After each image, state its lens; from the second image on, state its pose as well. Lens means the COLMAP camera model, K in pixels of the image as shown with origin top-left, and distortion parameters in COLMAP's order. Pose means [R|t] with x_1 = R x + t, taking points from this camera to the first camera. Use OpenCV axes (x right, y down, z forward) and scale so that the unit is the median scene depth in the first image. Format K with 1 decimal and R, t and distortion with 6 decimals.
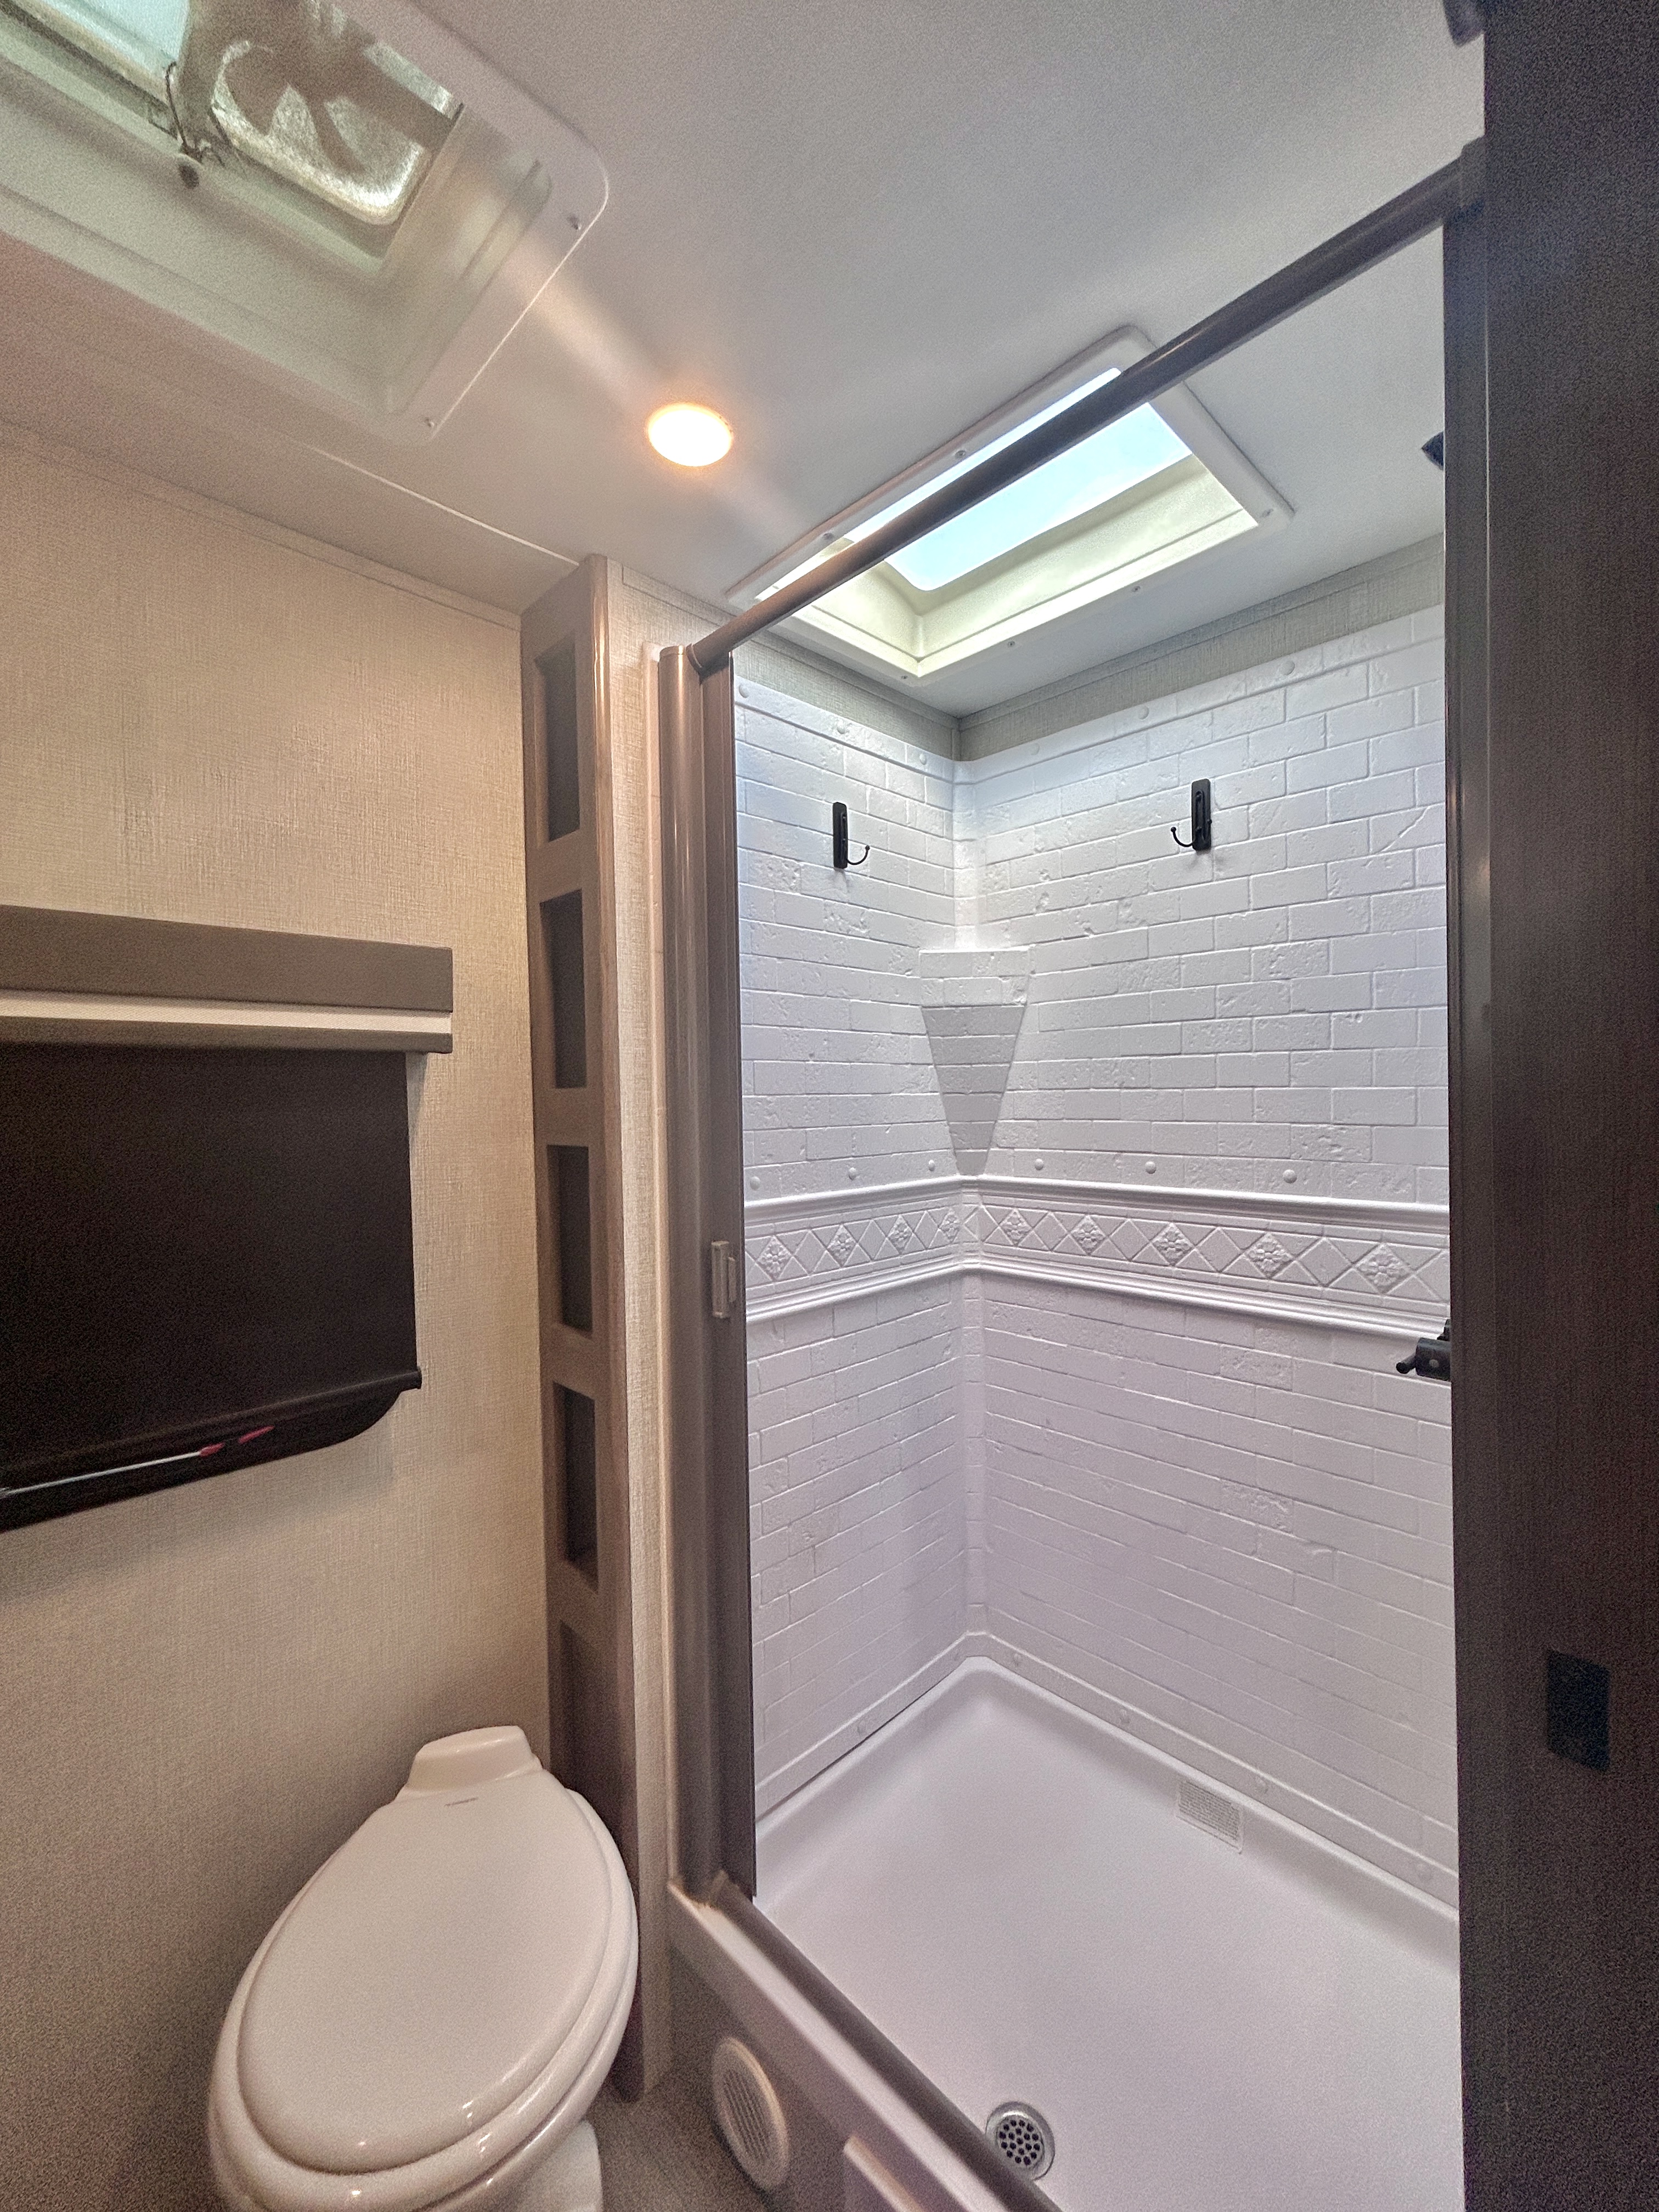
lens RADIAL K [[893.9, 0, 829.5], [0, 893.9, 1106.0], [0, 0, 1]] dist [-0.001861, 0.001031]
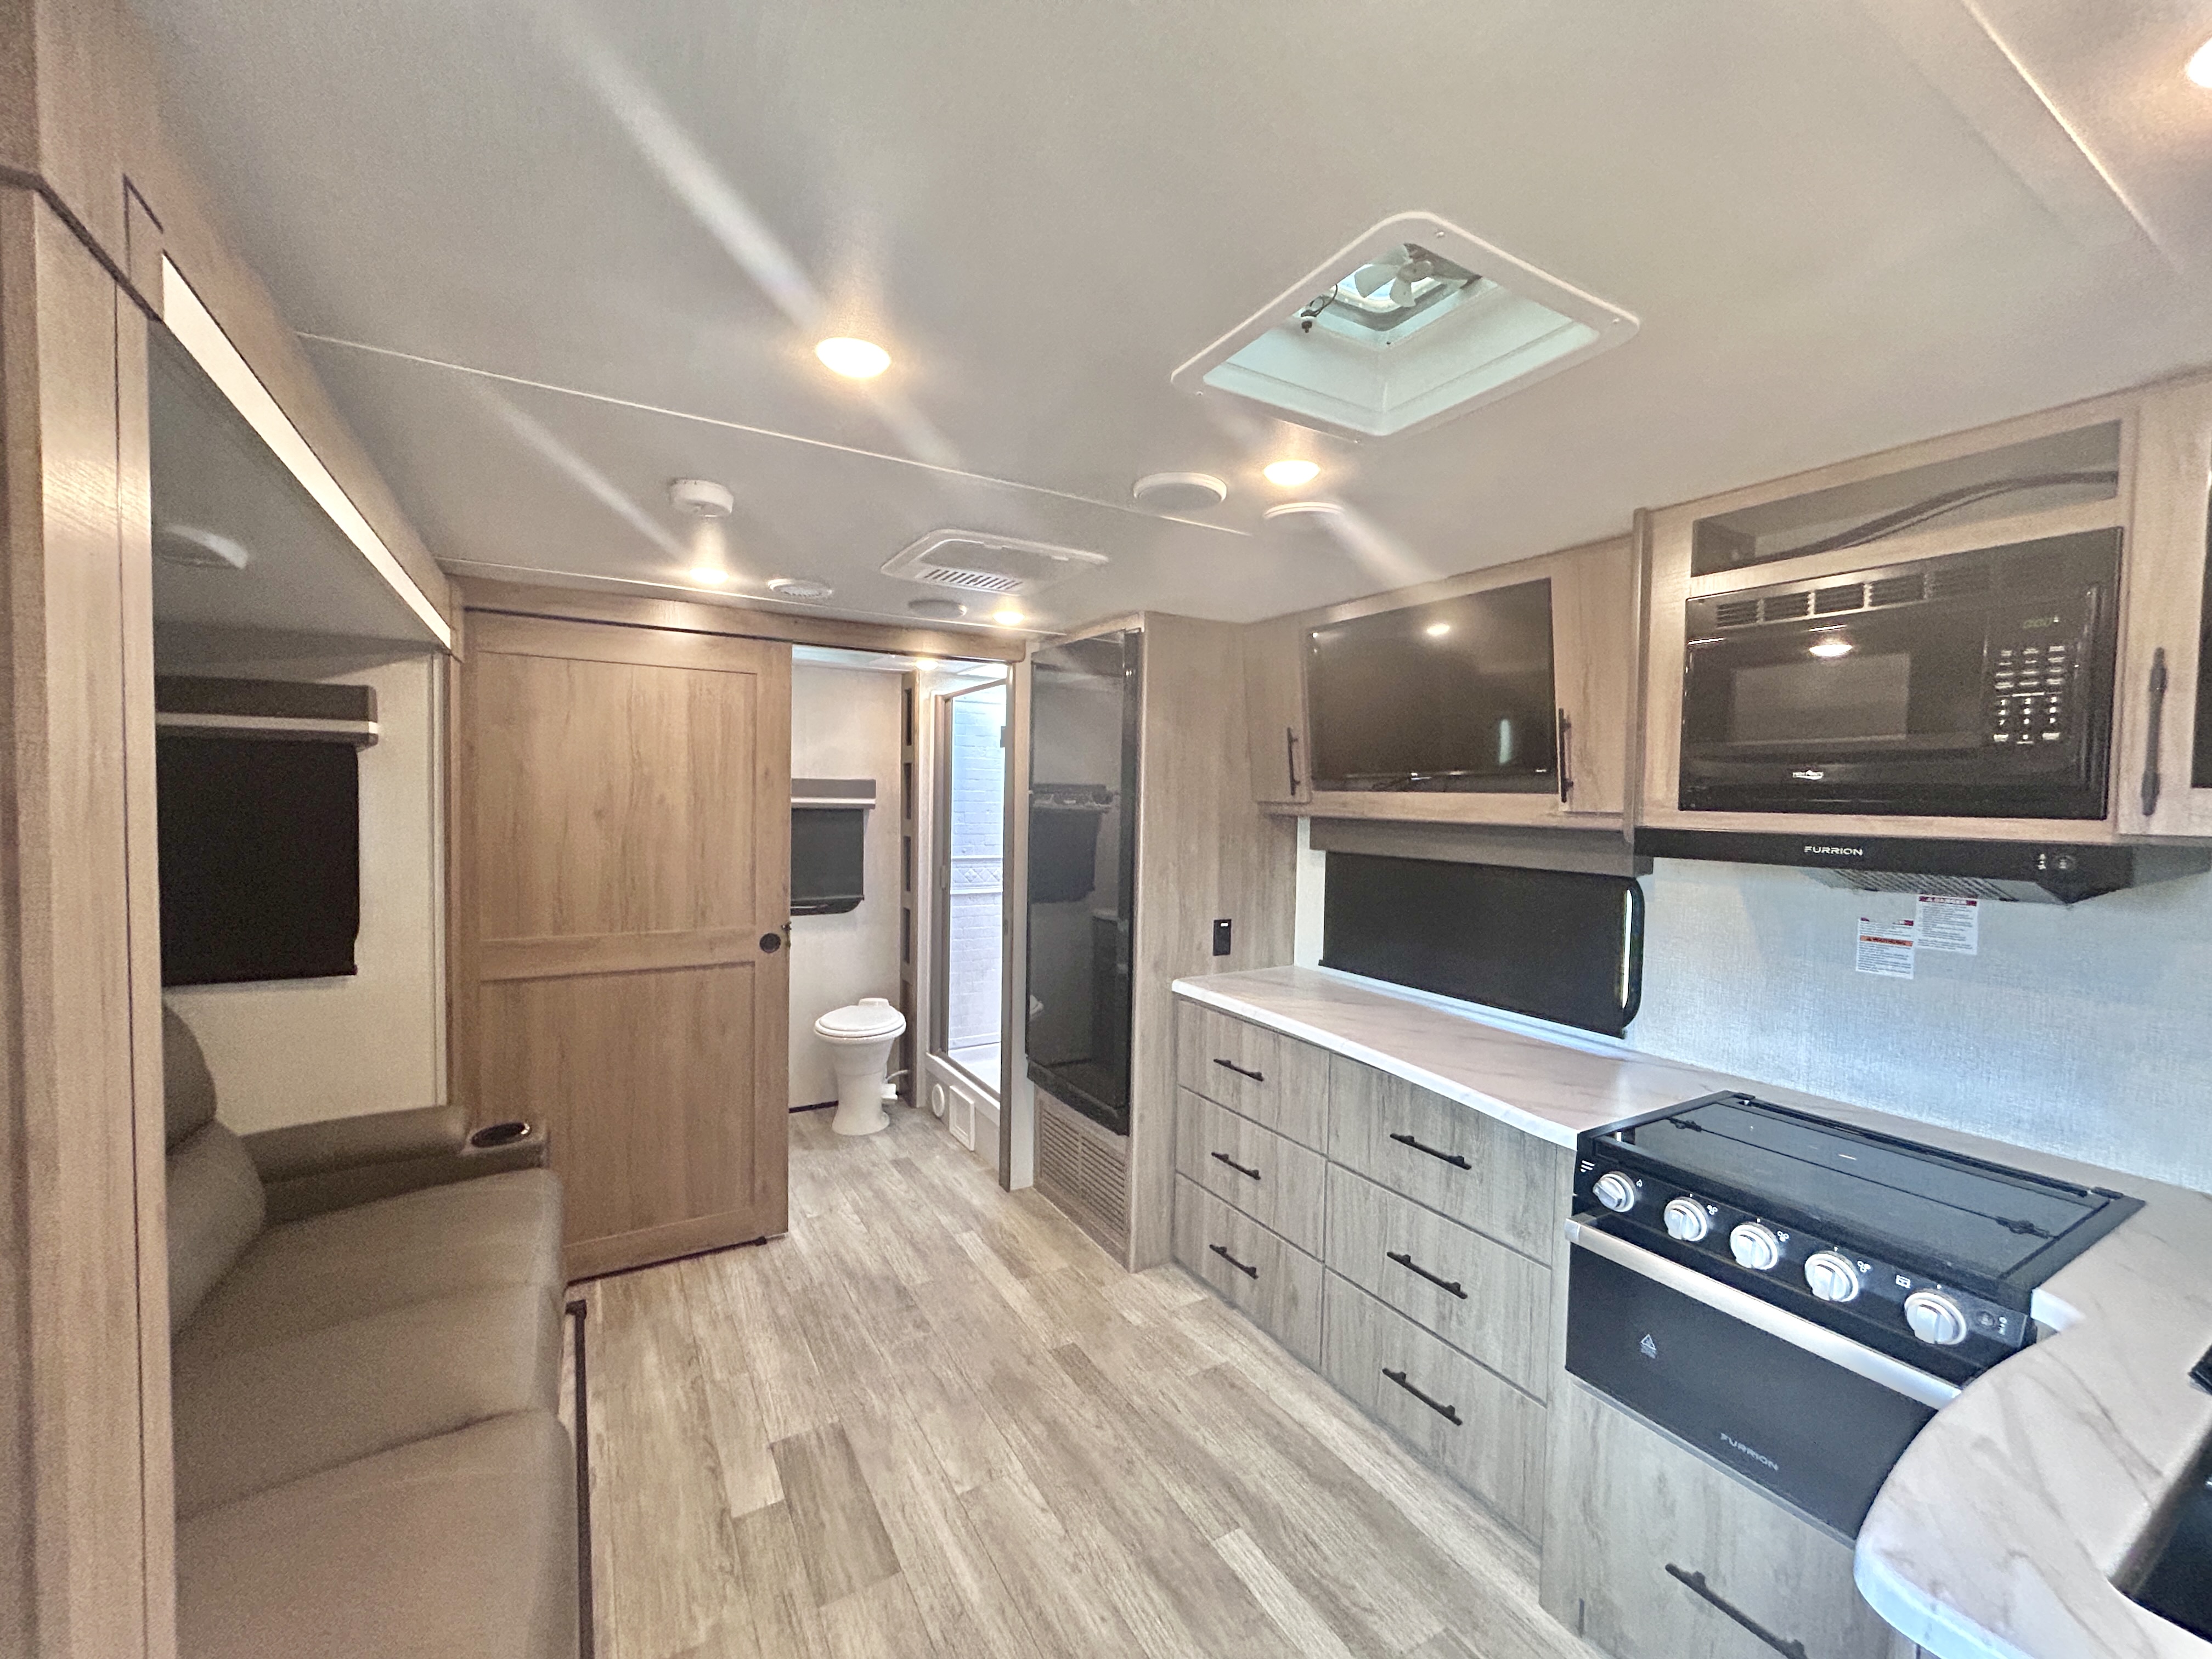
lens RADIAL K [[893.9, 0, 1106.0], [0, 893.9, 829.5], [0, 0, 1]] dist [-0.001861, 0.001031]
pose [[0.969859, 0.040461, -0.240285, 1.331924], [-0.034699, 0.999001, 0.028165, -0.111323], [0.241184, -0.018978, 0.970294, -2.249866]]
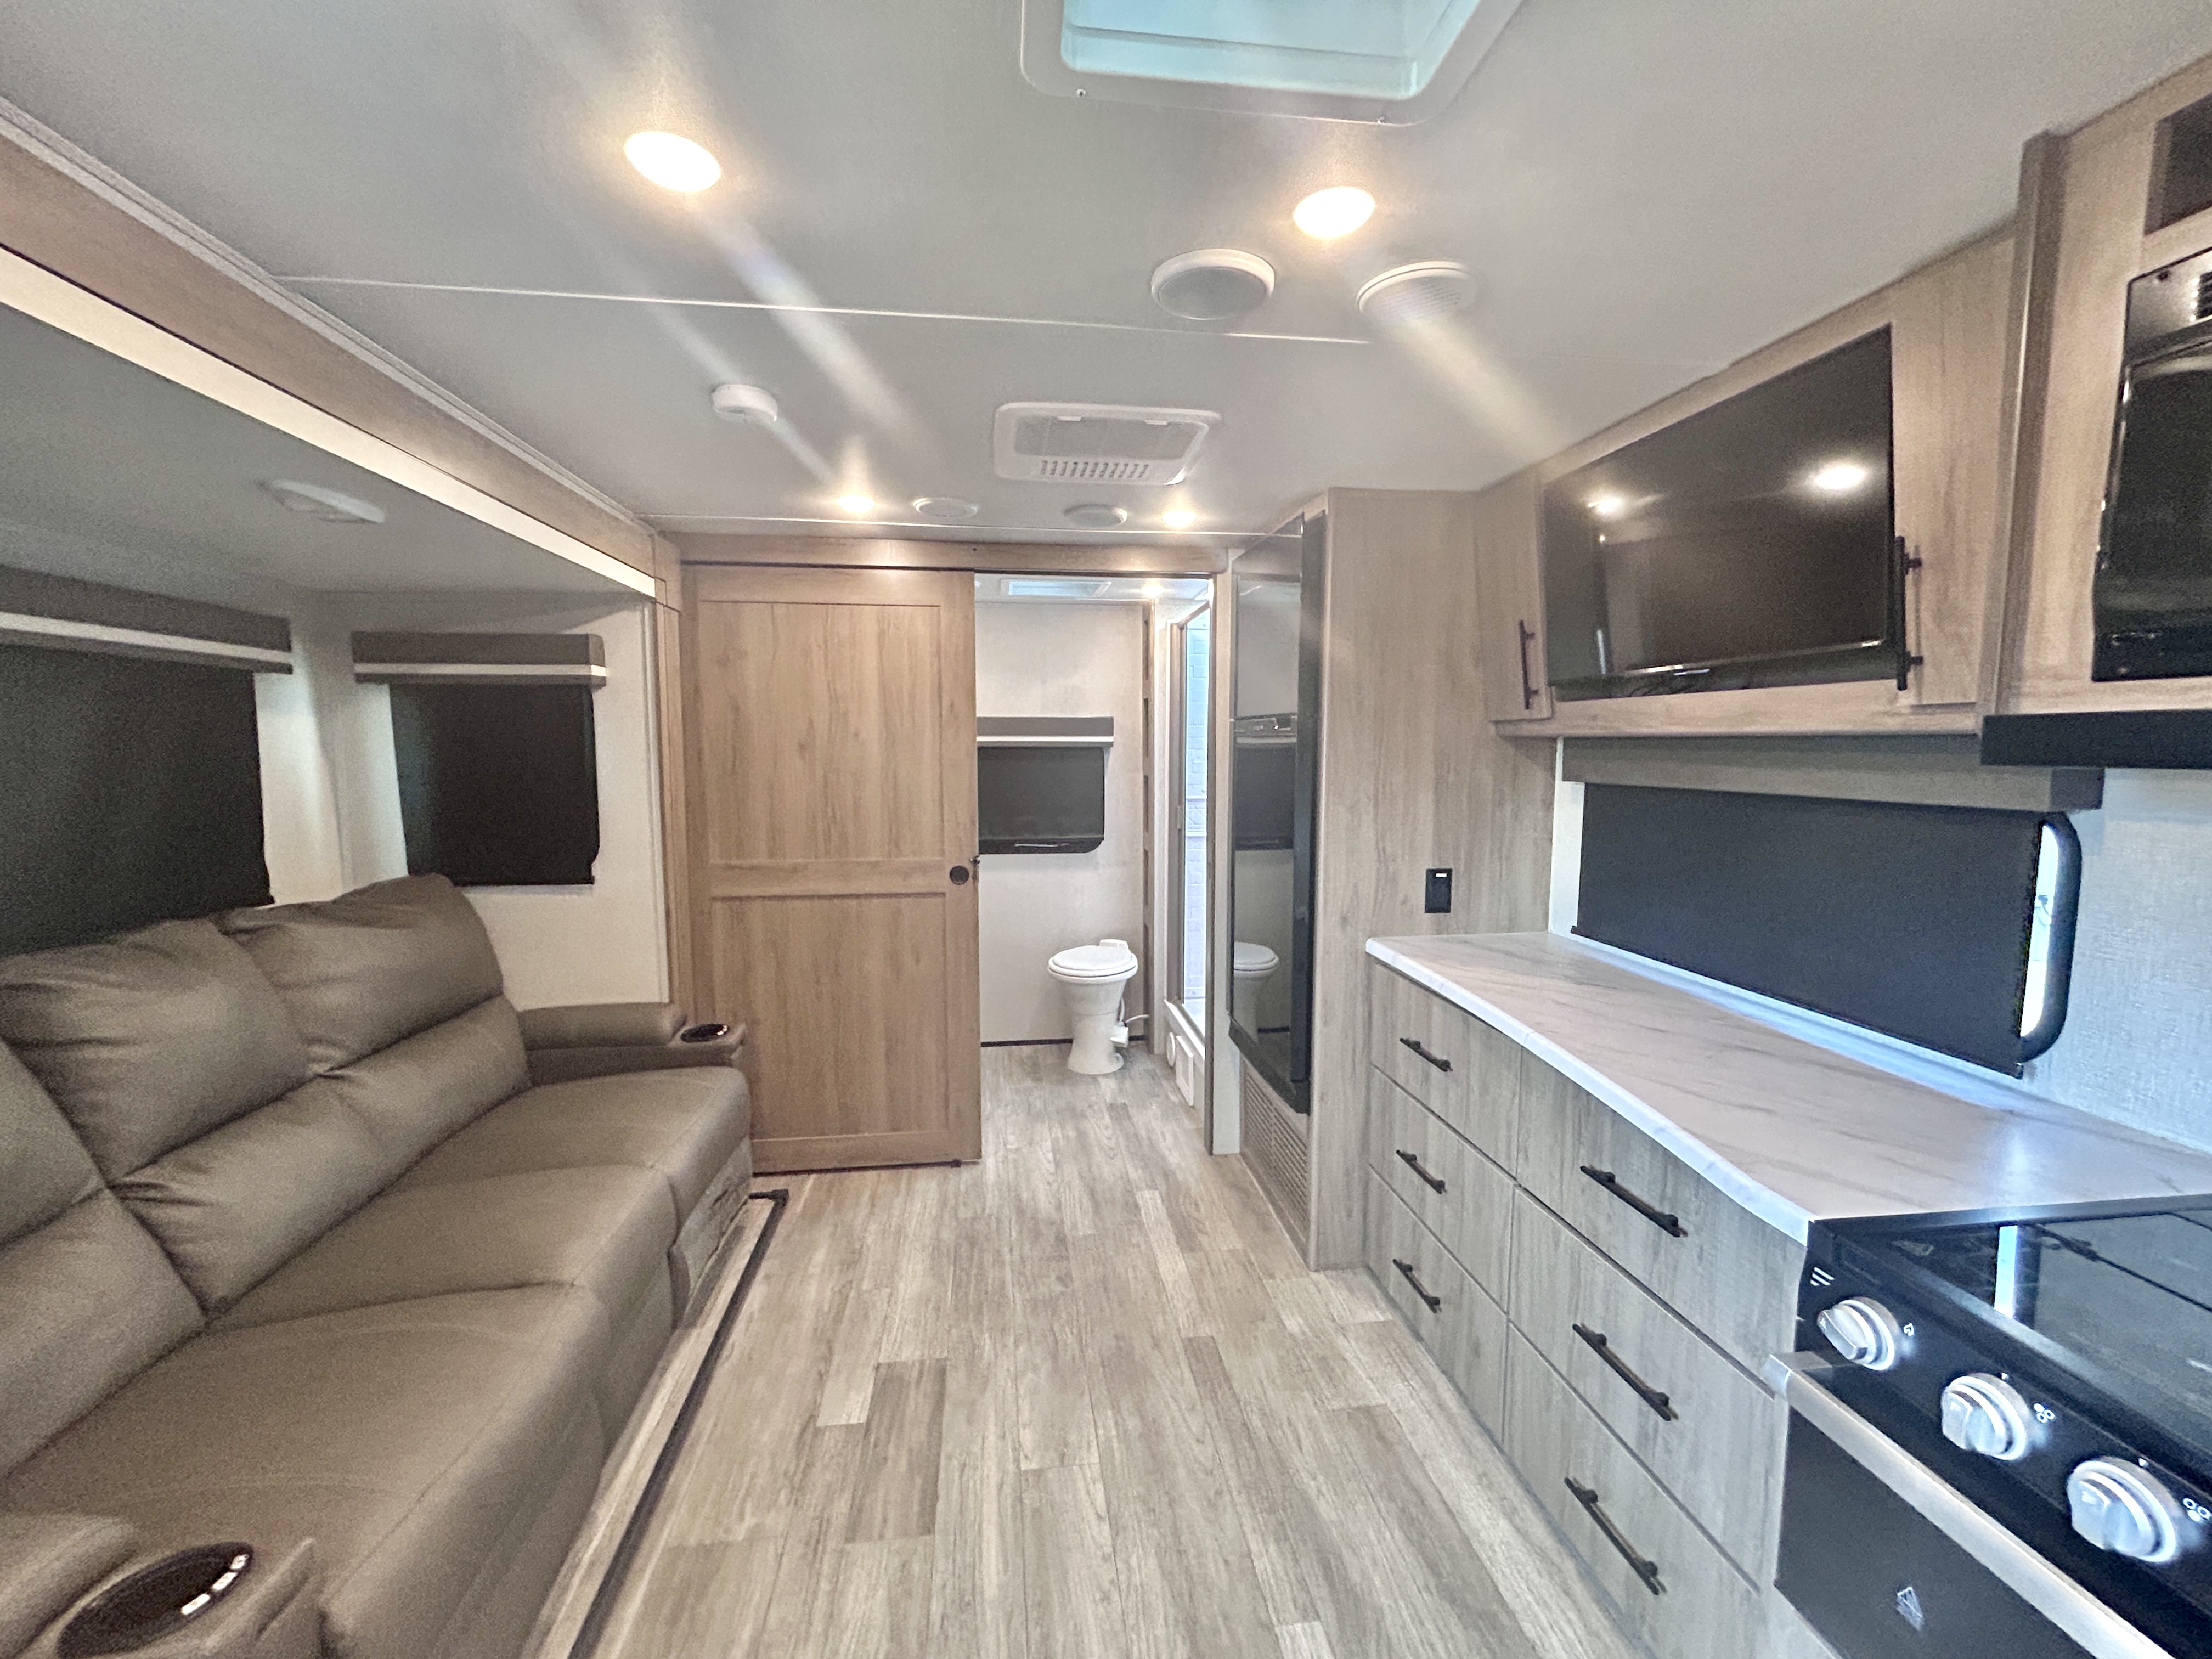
lens RADIAL K [[893.9, 0, 1106.0], [0, 893.9, 829.5], [0, 0, 1]] dist [-0.001861, 0.001031]
pose [[0.794570, 0.070691, -0.603043, 1.670634], [-0.018394, 0.995546, 0.092465, -0.061432], [0.606893, -0.062378, 0.792332, -1.798036]]
